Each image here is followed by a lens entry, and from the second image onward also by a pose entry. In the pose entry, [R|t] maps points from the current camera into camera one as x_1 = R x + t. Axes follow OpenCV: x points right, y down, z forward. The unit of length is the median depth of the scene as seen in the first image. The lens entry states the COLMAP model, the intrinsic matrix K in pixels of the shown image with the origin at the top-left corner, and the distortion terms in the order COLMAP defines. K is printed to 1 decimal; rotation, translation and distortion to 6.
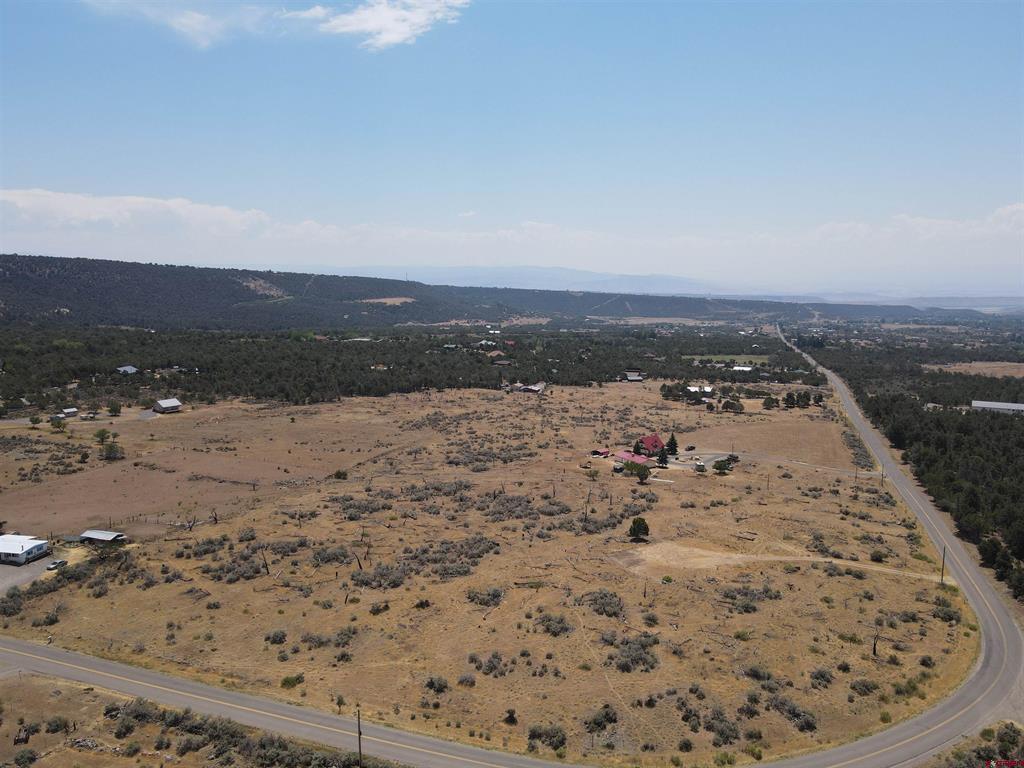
lens RADIAL K [[757.9, 0, 512.0], [0, 757.9, 384.0], [0, 0, 1]] dist [0.029143, 0.000899]
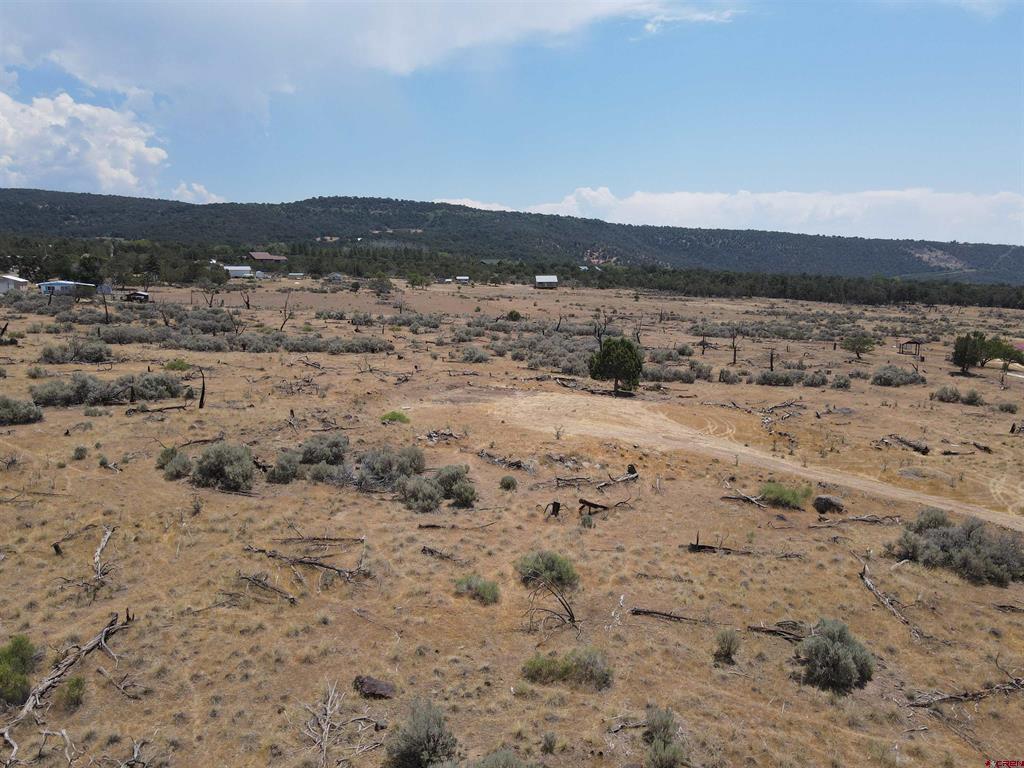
lens RADIAL K [[751.6, 0, 512.0], [0, 751.6, 384.0], [0, 0, 1]] dist [0.002145, -0.003851]
pose [[0.633851, 0.117059, -0.764545, 0.486954], [-0.109559, 0.992102, 0.061070, 0.204497], [0.765656, 0.045054, 0.641671, 0.785318]]
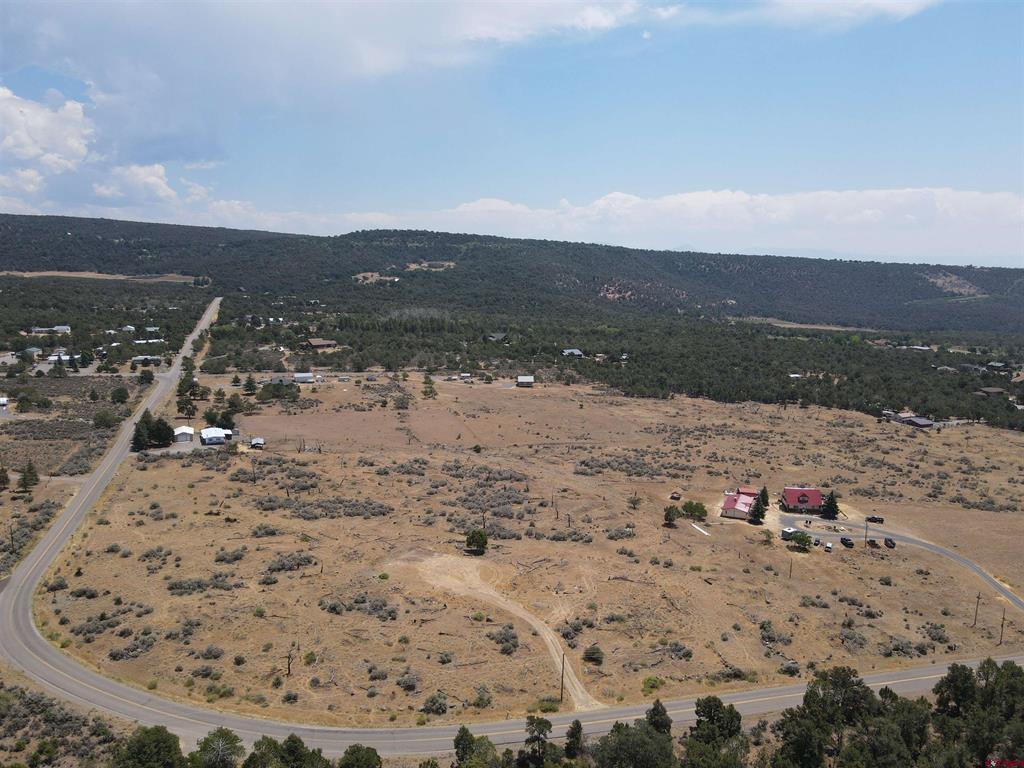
lens RADIAL K [[751.6, 0, 512.0], [0, 751.6, 384.0], [0, 0, 1]] dist [0.002145, -0.003851]
pose [[0.591818, 0.127387, -0.795942, 1.076909], [-0.118661, 0.990444, 0.070287, -0.103285], [0.797290, 0.052850, 0.601279, 0.474878]]
